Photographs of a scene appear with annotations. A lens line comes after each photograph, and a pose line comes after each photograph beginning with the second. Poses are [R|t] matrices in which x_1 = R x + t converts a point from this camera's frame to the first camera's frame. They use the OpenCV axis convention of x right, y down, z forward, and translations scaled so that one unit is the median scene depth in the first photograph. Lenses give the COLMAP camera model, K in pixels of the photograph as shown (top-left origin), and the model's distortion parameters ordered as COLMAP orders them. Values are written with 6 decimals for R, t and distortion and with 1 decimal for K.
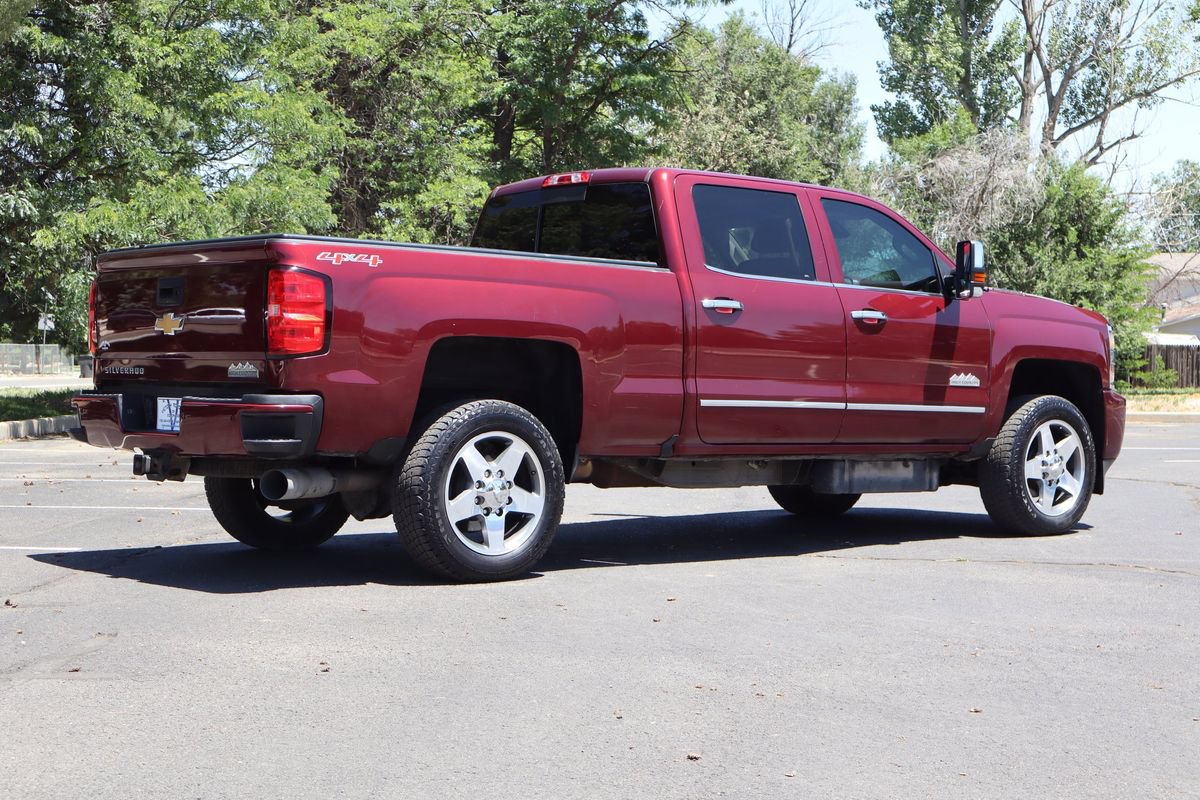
lens RADIAL K [[2022.7, 0, 610.0], [0, 2022.7, 396.4], [0, 0, 1]] dist [0.027644, 0.000000]
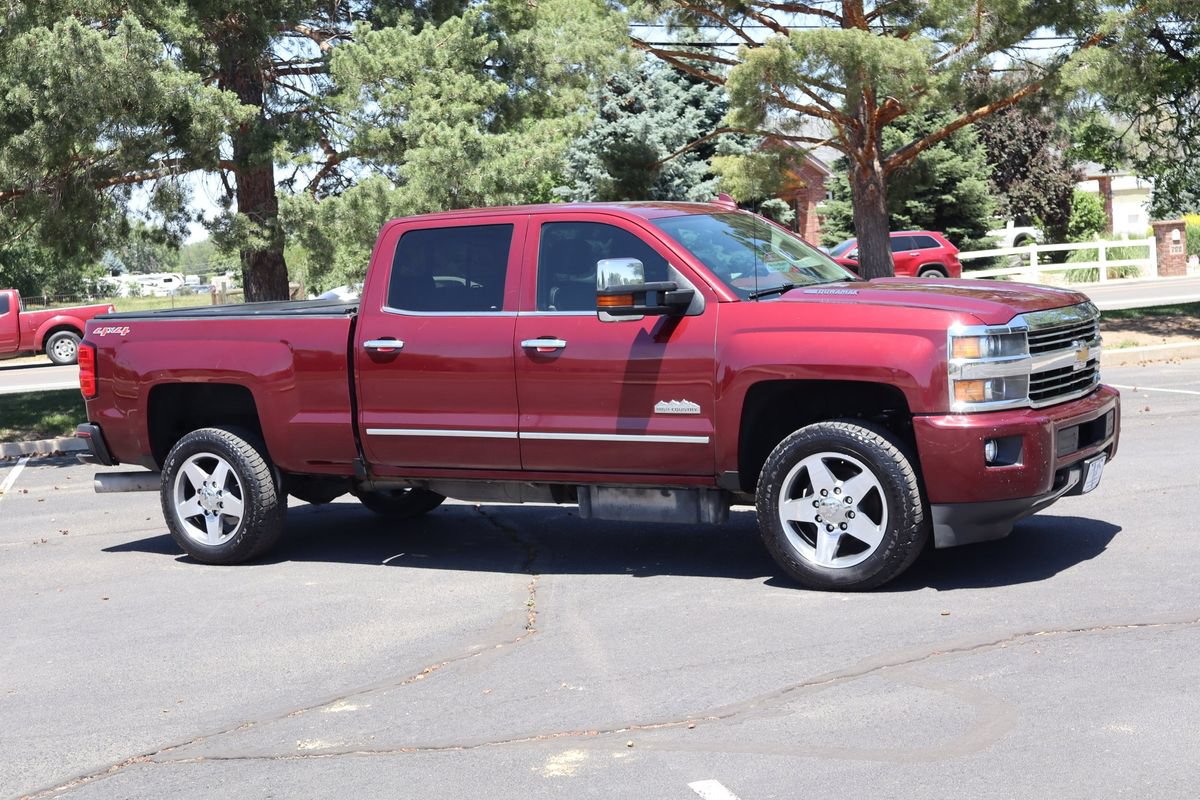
lens RADIAL K [[1758.8, 0, 596.2], [0, 1758.8, 404.4], [0, 0, 1]] dist [0.008386, 0.000000]
pose [[0.324935, 0.051158, -0.944352, 0.933726], [0.053700, 0.995927, 0.072429, -0.070345], [0.944211, -0.074246, 0.320864, 0.736612]]
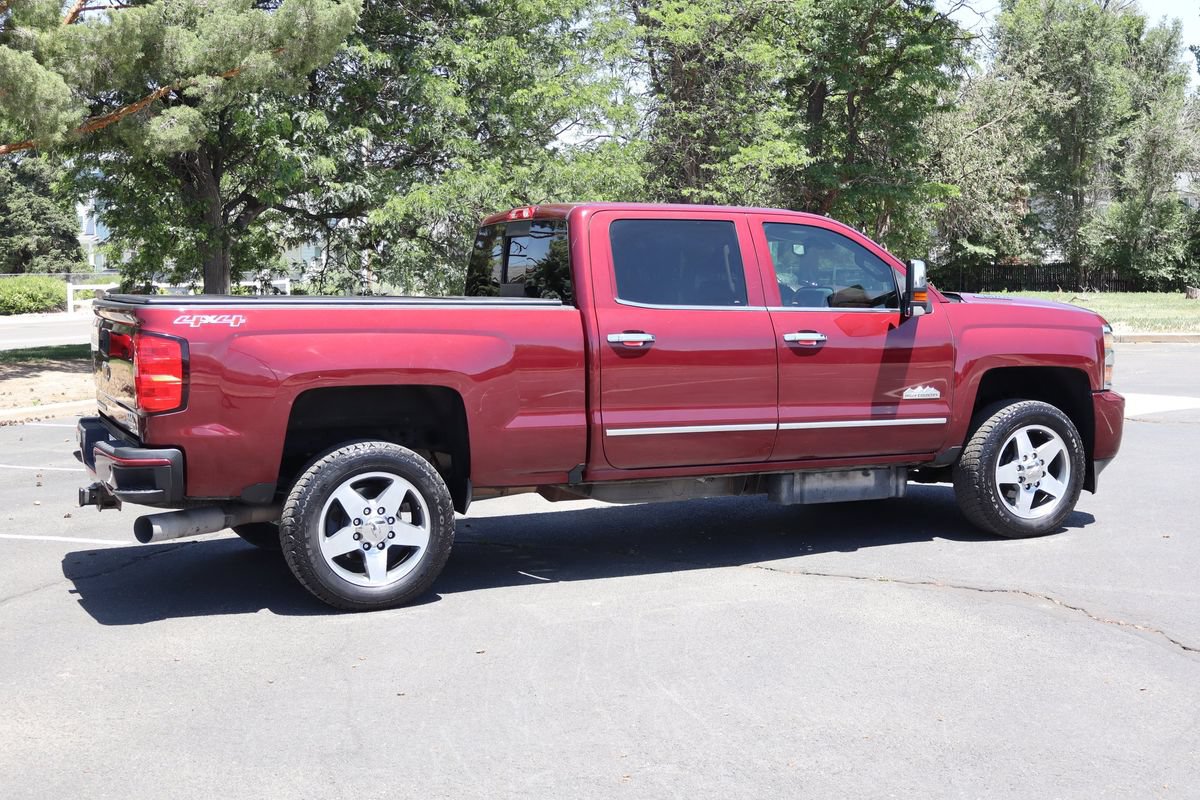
lens RADIAL K [[1564.4, 0, 601.5], [0, 1564.4, 406.6], [0, 0, 1]] dist [0.010913, 0.000000]
pose [[0.965452, 0.004191, -0.260548, 0.232411], [0.015736, 0.997108, 0.074349, -0.064889], [0.260106, -0.075881, 0.962594, 0.198662]]
